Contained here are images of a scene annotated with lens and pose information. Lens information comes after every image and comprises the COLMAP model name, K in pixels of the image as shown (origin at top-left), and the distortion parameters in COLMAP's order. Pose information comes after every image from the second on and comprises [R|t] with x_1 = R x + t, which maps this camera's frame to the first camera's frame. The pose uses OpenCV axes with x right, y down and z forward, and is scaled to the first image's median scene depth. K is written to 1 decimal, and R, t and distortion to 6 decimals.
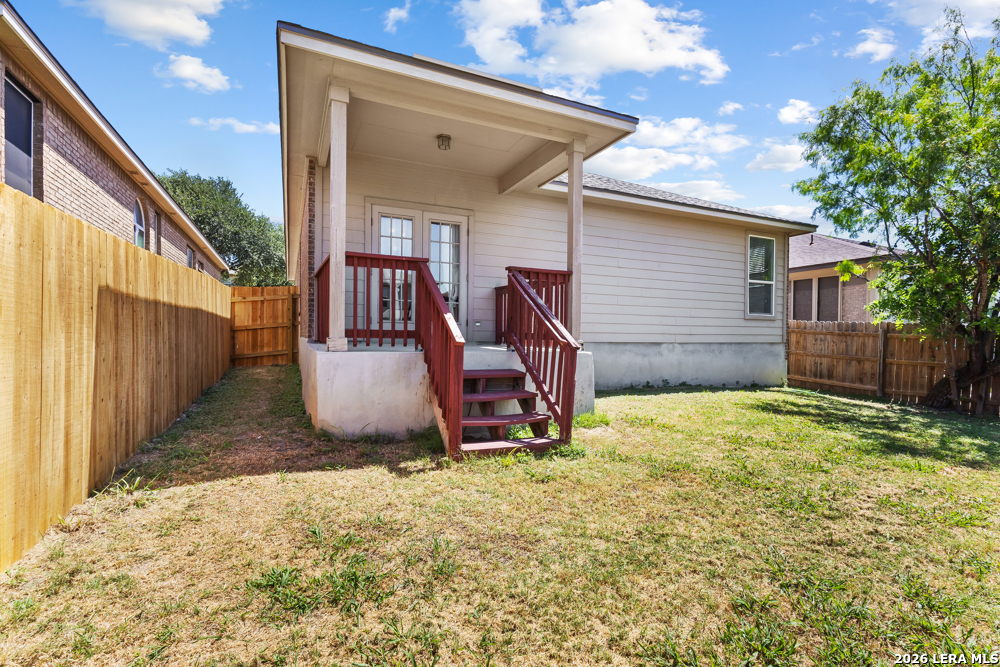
lens RADIAL K [[463.1, 0, 499.9], [0, 463.1, 340.3], [0, 0, 1]] dist [-0.004597, 0.003566]
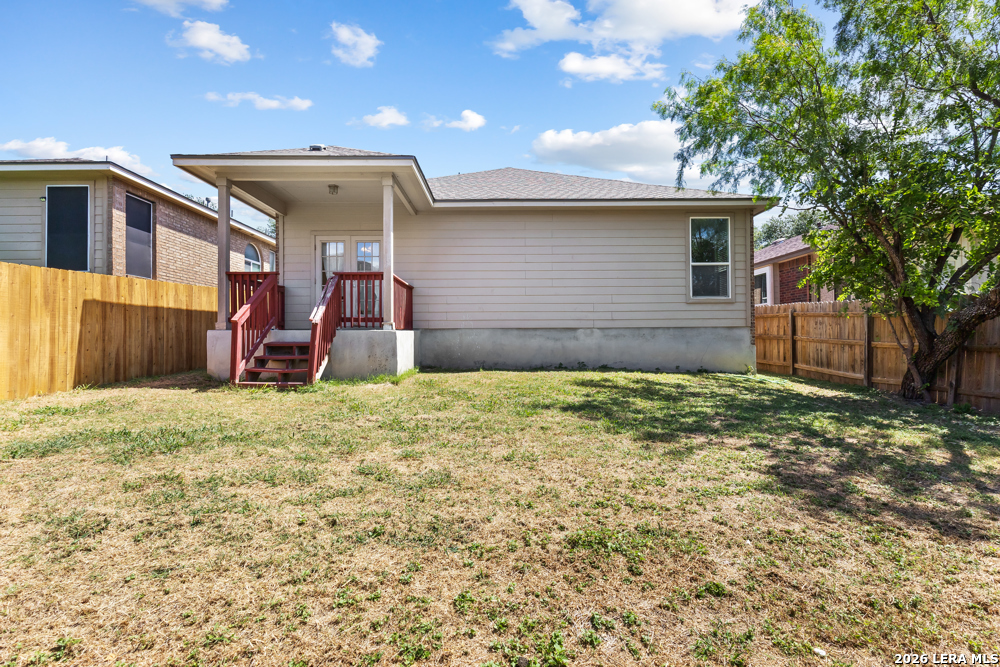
lens RADIAL K [[463.1, 0, 496.5], [0, 463.1, 332.2], [0, 0, 1]] dist [-0.004597, 0.003566]
pose [[0.909064, -0.021105, -0.416122, 0.602346], [0.010303, 0.999550, -0.028187, 0.041909], [0.416530, 0.021337, 0.908872, -0.062929]]
